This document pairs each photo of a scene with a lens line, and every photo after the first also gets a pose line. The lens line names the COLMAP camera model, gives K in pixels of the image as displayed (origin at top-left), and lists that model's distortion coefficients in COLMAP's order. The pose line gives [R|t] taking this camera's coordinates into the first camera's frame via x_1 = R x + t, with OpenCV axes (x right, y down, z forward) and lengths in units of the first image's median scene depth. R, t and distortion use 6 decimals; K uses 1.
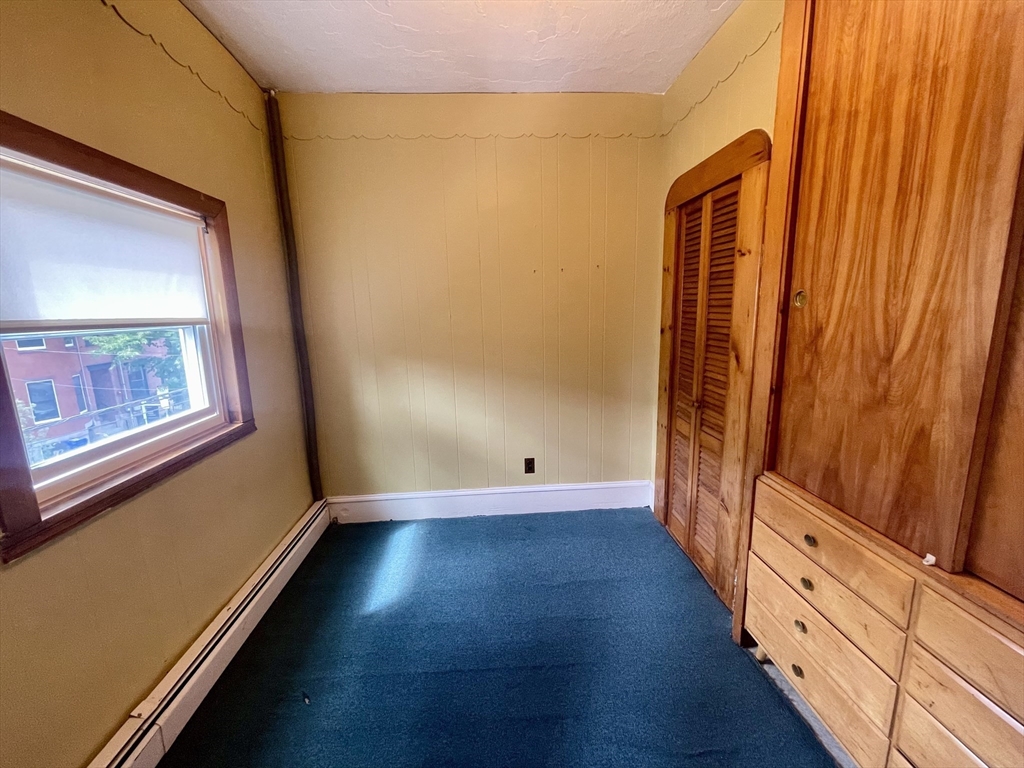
lens RADIAL K [[413.7, 0, 508.8], [0, 413.7, 382.7], [0, 0, 1]] dist [-0.005052, 0.001503]
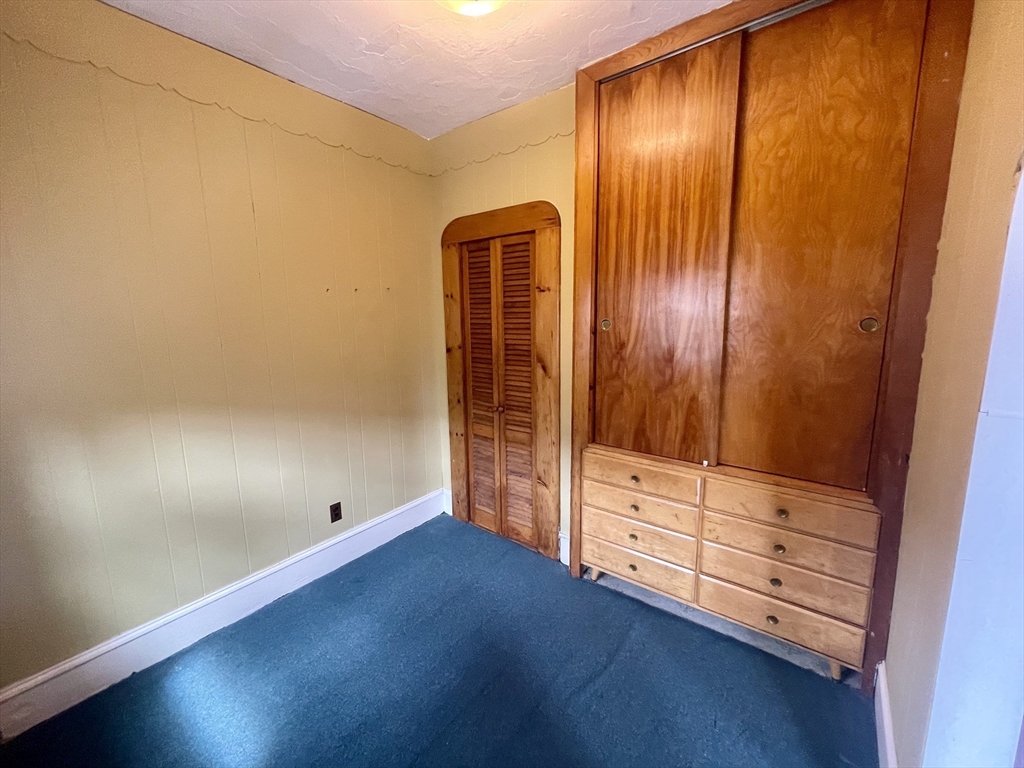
lens RADIAL K [[413.7, 0, 508.9], [0, 413.7, 382.2], [0, 0, 1]] dist [-0.005052, 0.001503]
pose [[0.657217, -0.106963, 0.746073, -0.494802], [0.138363, 0.990178, 0.020075, -0.053635], [-0.740892, 0.090035, 0.665562, 0.196145]]
